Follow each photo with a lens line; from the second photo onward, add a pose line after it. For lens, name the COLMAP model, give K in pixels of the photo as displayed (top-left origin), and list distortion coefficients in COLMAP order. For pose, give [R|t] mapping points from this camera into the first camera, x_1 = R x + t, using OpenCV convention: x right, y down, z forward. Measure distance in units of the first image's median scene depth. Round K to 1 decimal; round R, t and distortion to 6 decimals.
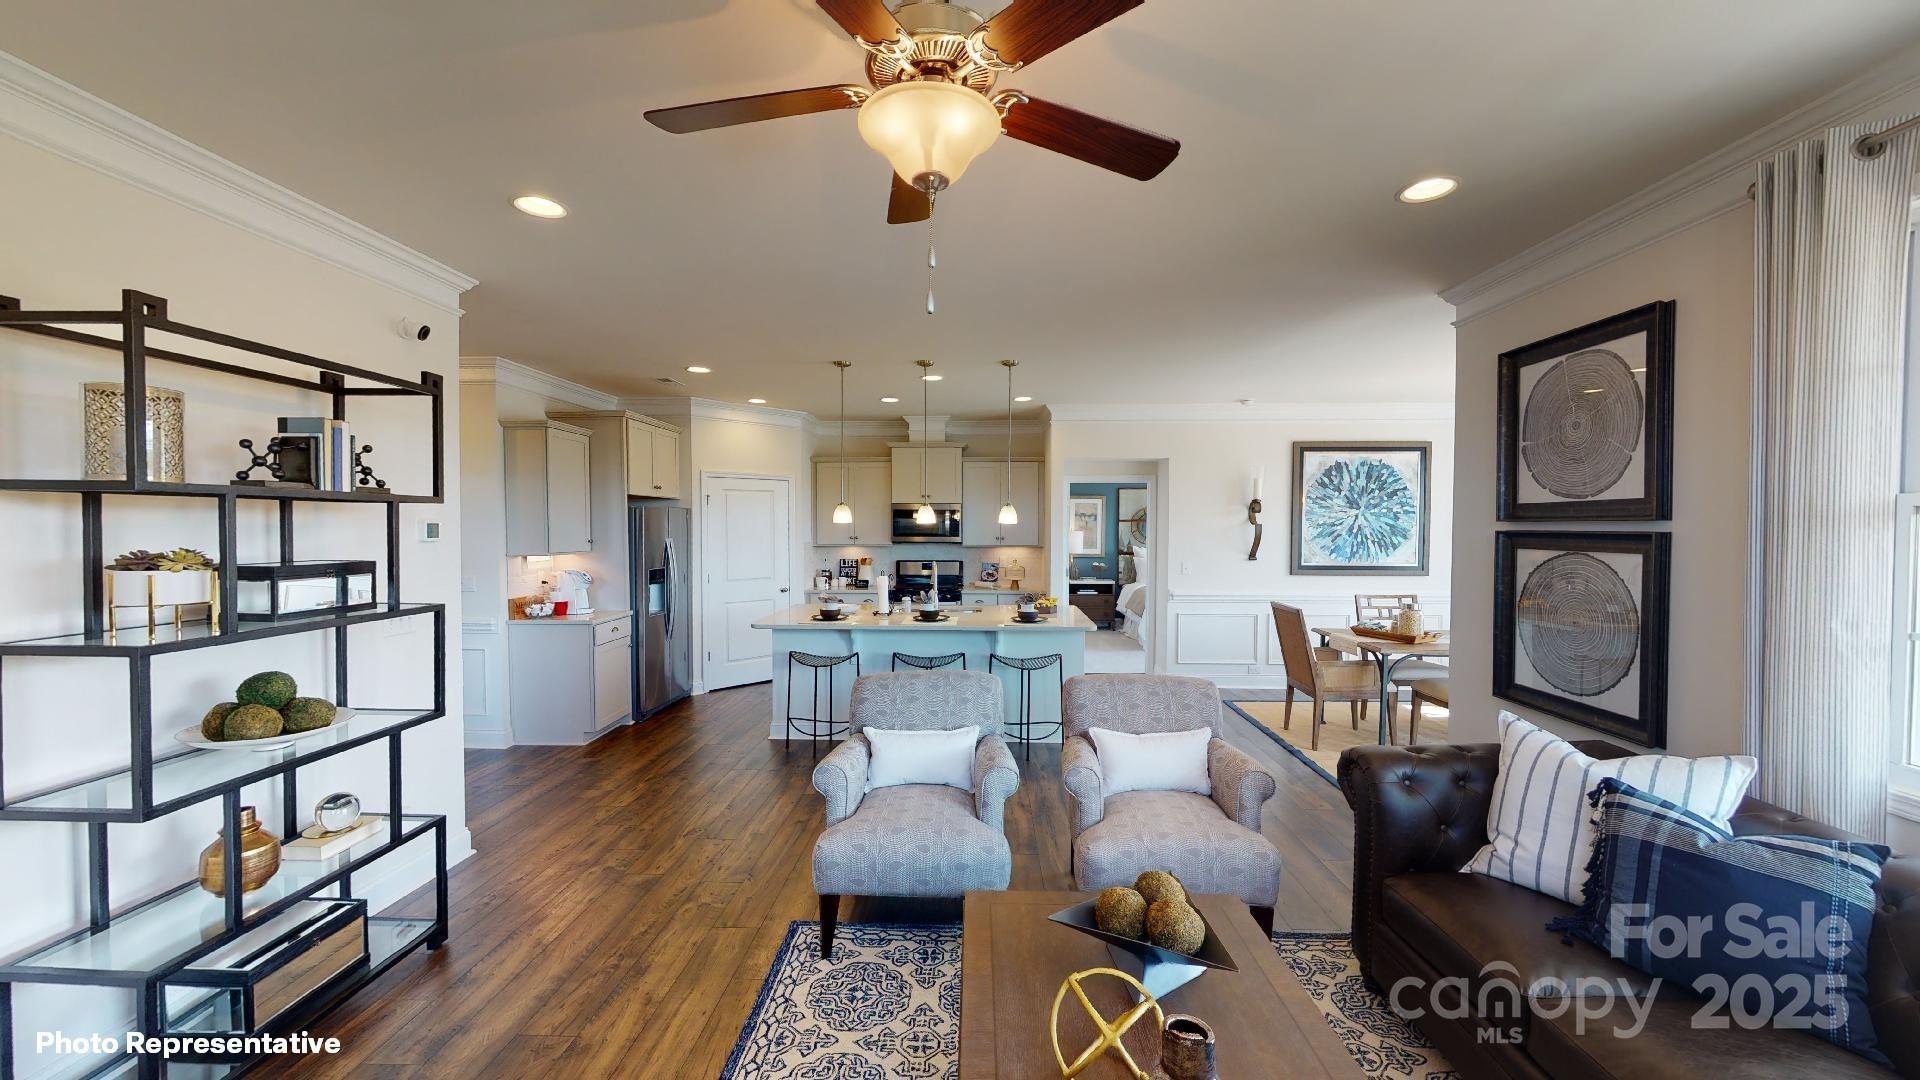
lens RADIAL K [[703.4, 0, 960.5], [0, 703.4, 539.6], [0, 0, 1]] dist [-0.001095, -0.000166]
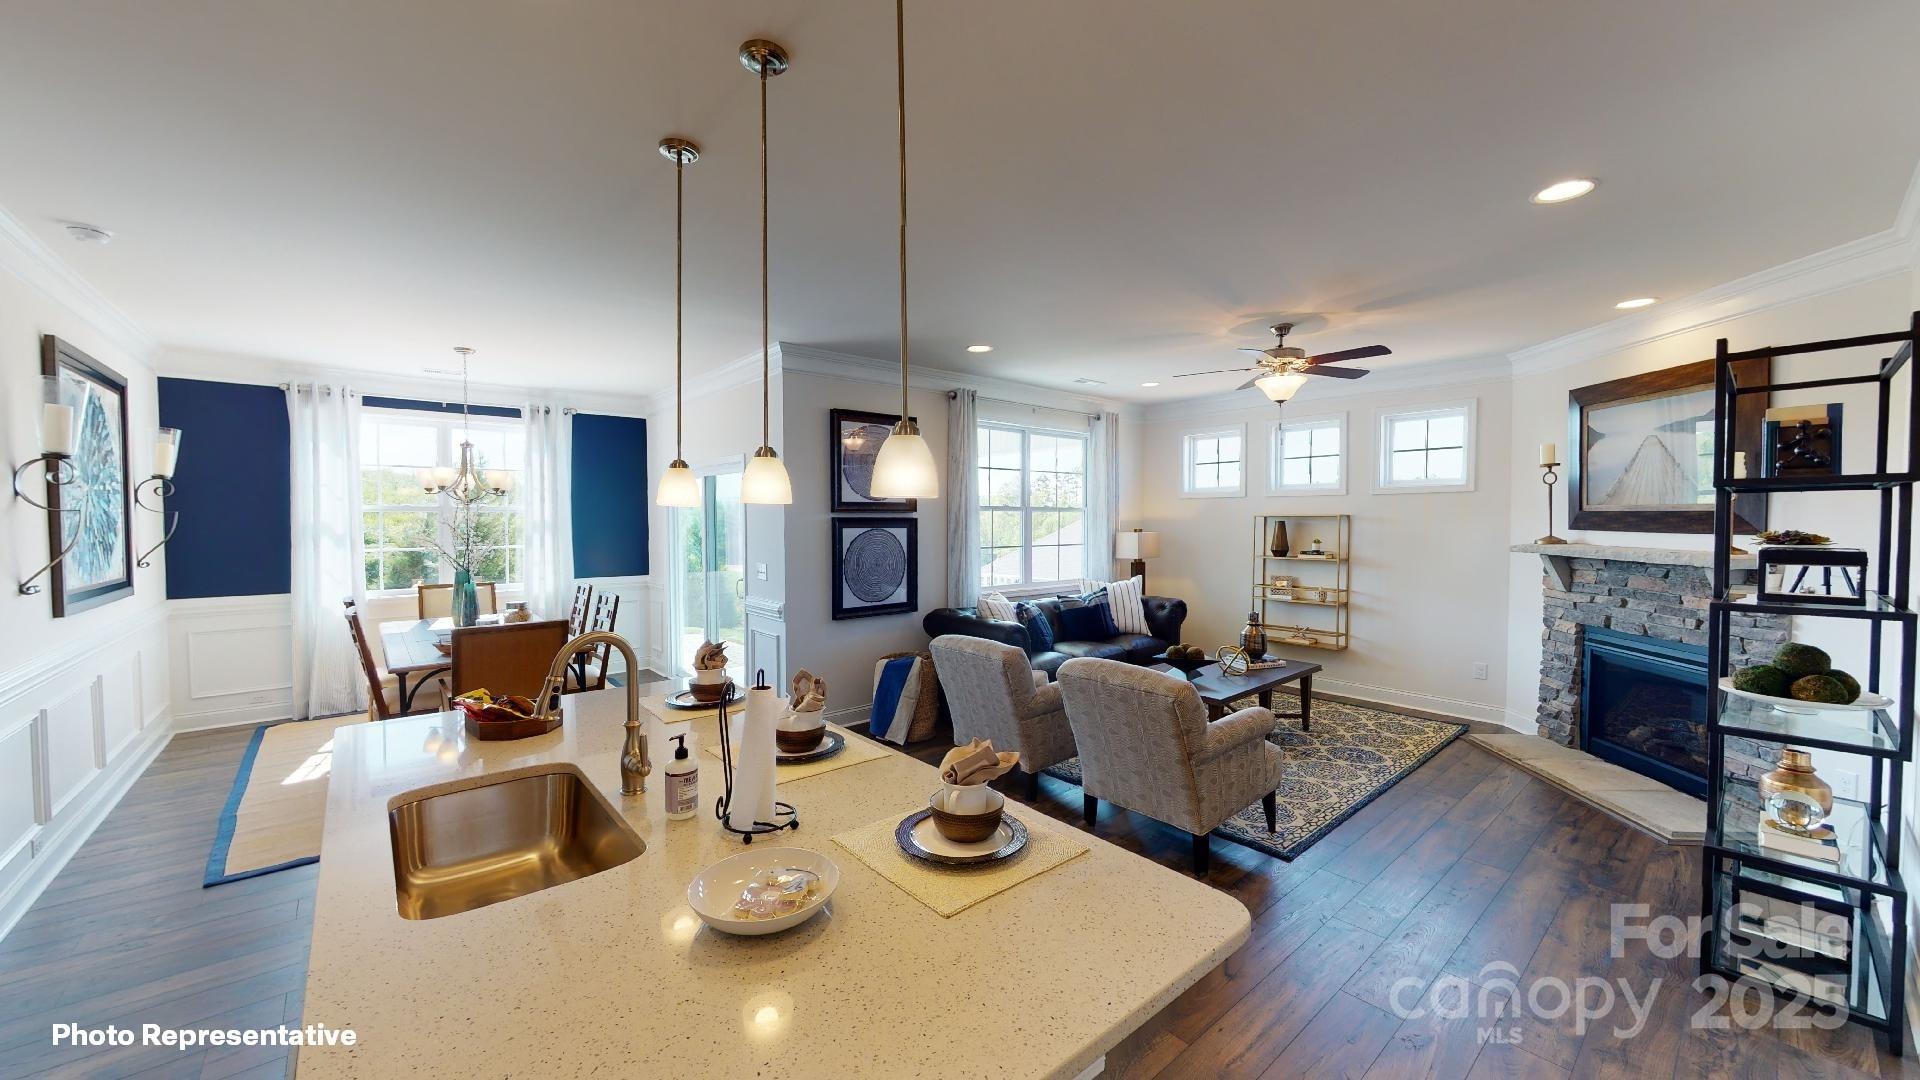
lens RADIAL K [[703.4, 0, 965.1], [0, 703.4, 545.6], [0, 0, 1]] dist [-0.001095, -0.000166]
pose [[-0.677178, -0.030533, 0.735185, -0.781423], [0.013703, 0.998442, 0.054088, -0.040118], [-0.735692, 0.046701, -0.675705, 2.352262]]
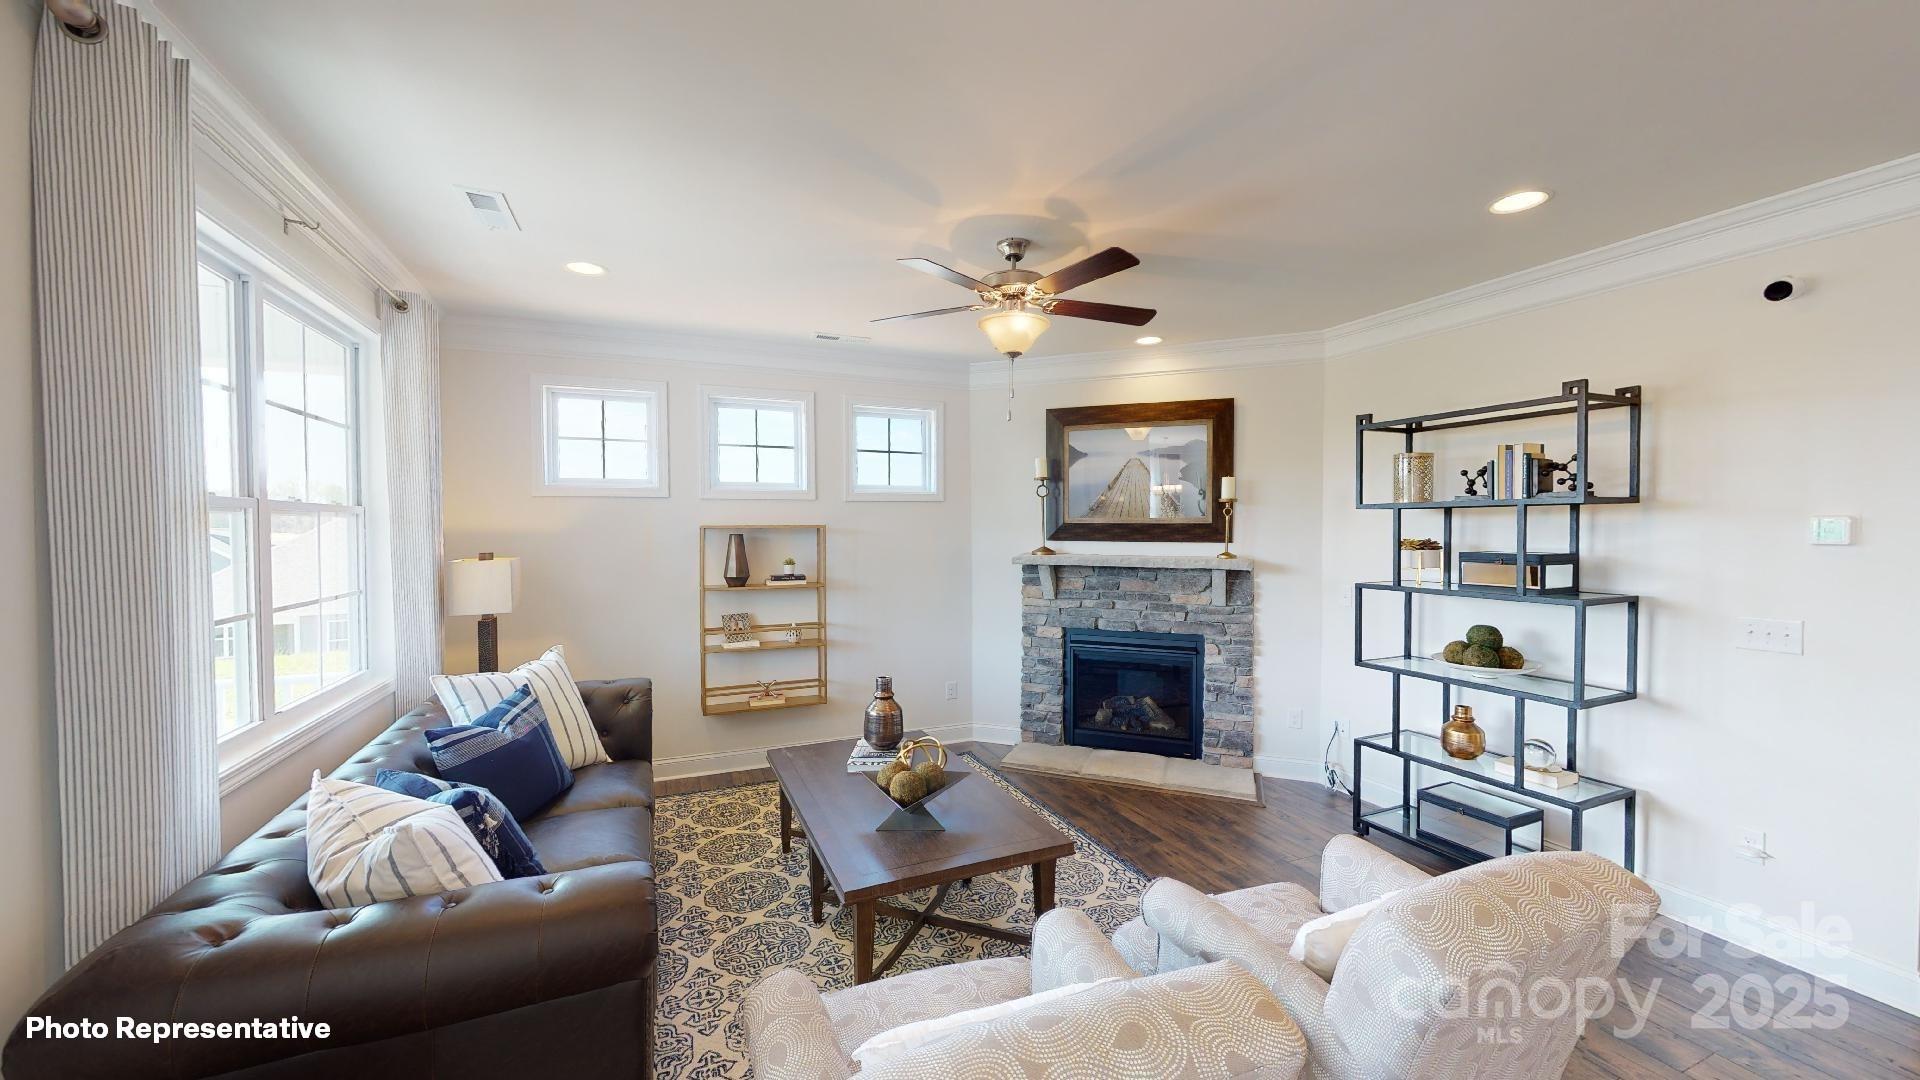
lens RADIAL K [[703.4, 0, 957.6], [0, 703.4, 543.4], [0, 0, 1]] dist [-0.001095, -0.000166]
pose [[-0.908302, 0.008081, -0.418237, 0.545814], [-0.008849, 0.999219, 0.038523, -0.025625], [0.418222, 0.038691, -0.907521, 1.612918]]
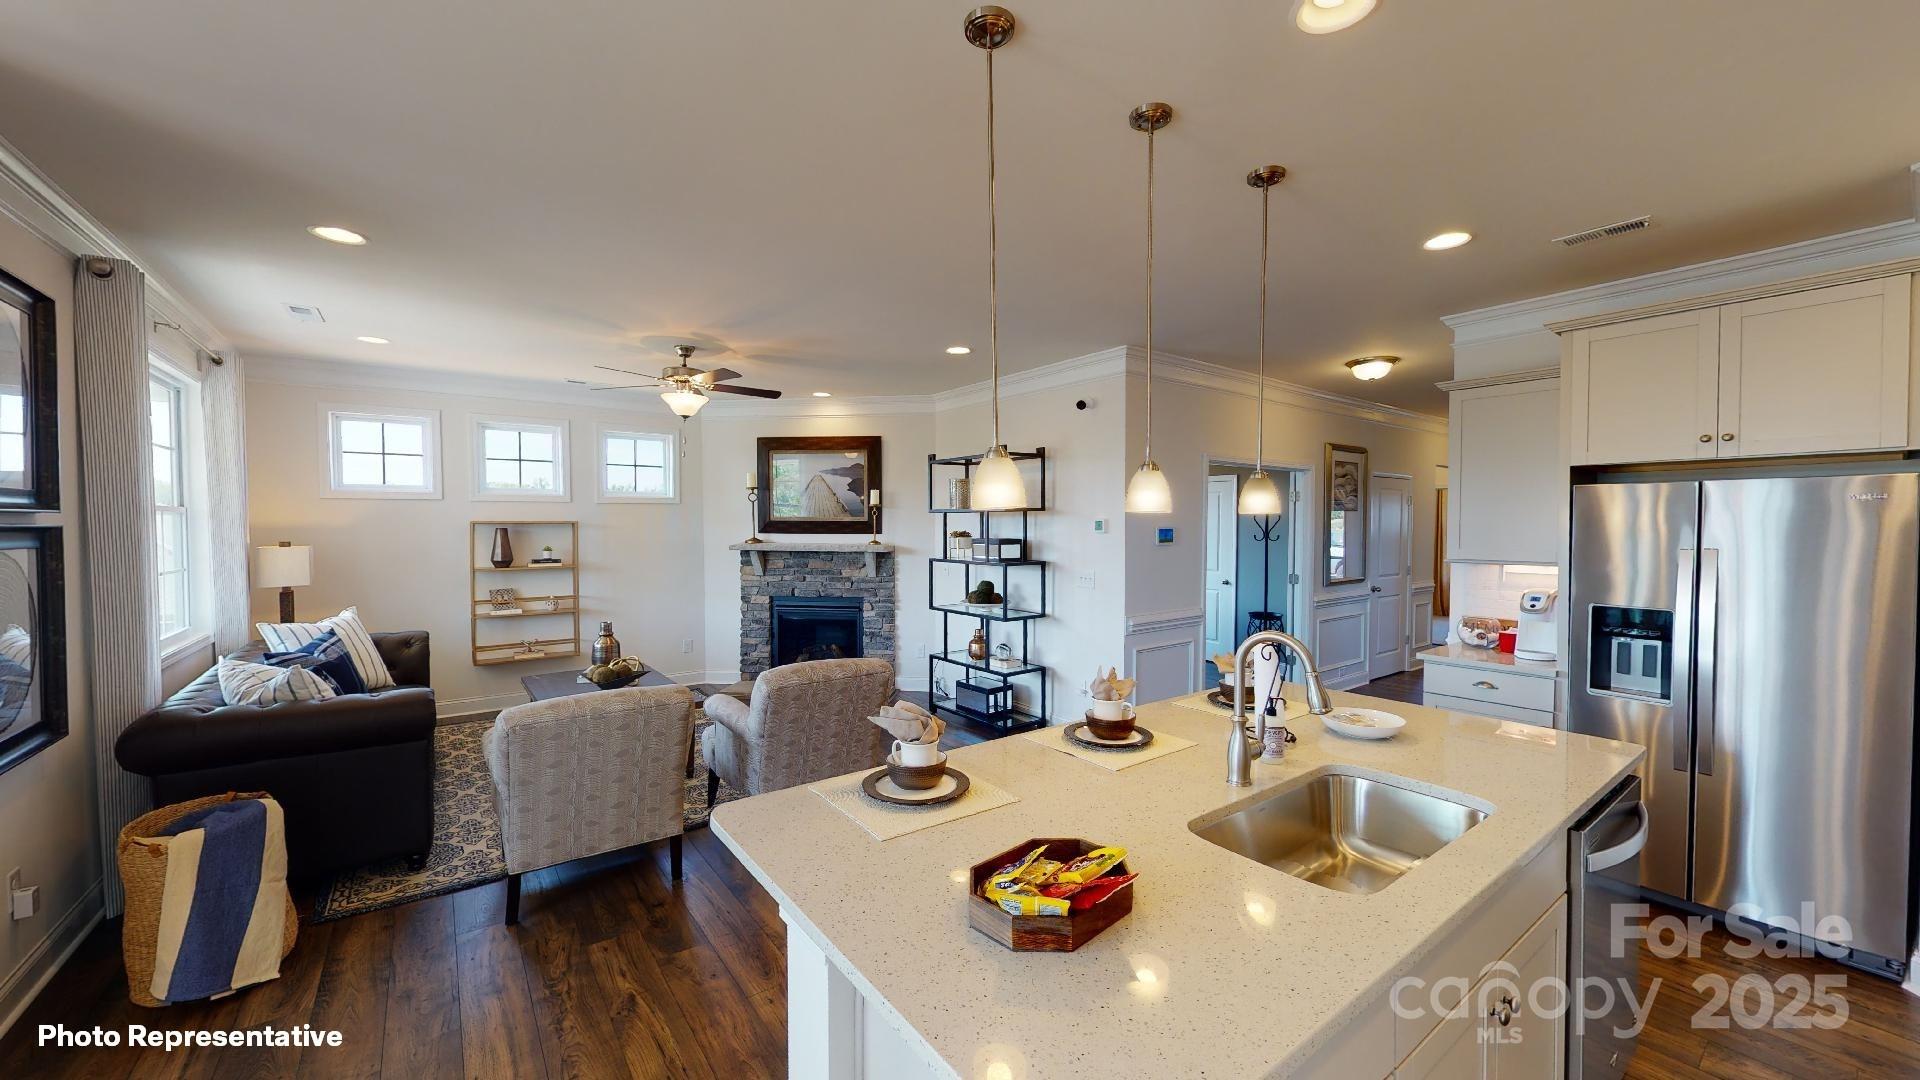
lens RADIAL K [[703.4, 0, 959.8], [0, 703.4, 544.6], [0, 0, 1]] dist [-0.001095, -0.000166]
pose [[-0.781557, 0.015143, -0.623650, 0.576814], [-0.014705, 0.998980, 0.042684, -0.042243], [0.623660, 0.042530, -0.780538, 2.520703]]
